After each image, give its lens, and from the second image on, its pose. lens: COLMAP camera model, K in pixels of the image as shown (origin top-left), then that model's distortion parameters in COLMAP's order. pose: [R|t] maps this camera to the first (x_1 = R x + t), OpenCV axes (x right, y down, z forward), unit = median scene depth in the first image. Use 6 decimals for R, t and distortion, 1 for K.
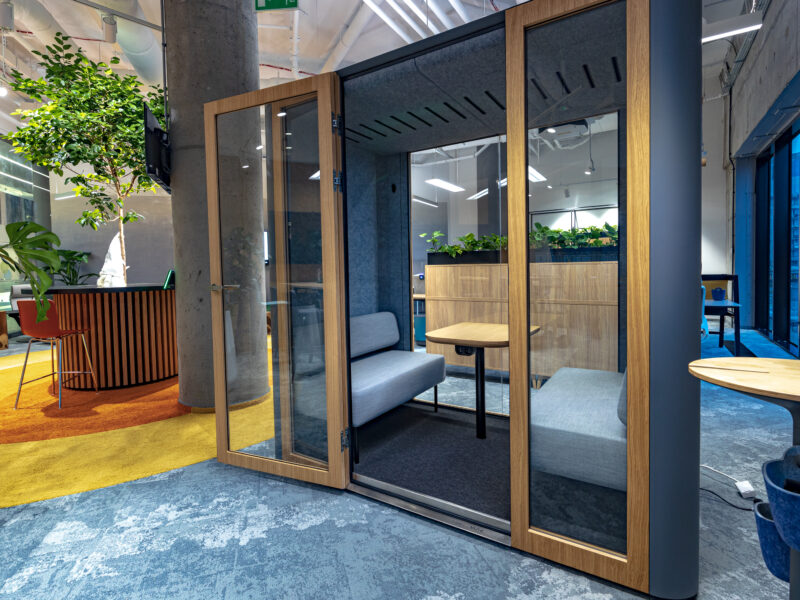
lens RADIAL K [[418.6, 0, 386.9], [0, 418.6, 284.5], [0, 0, 1]] dist [-0.001699, 0.001421]
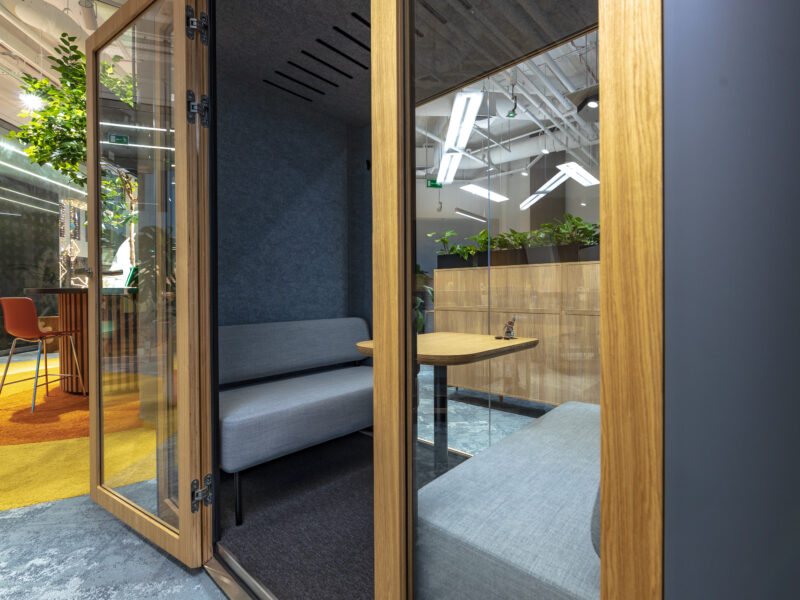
lens RADIAL K [[387.2, 0, 399.2], [0, 387.2, 297.2], [0, 0, 1]] dist [0.001024, -0.001002]
pose [[0.987378, 0.016244, -0.157546, 0.202453], [-0.020493, 0.999468, -0.025383, 0.044889], [0.157050, 0.028291, 0.987185, 0.285466]]
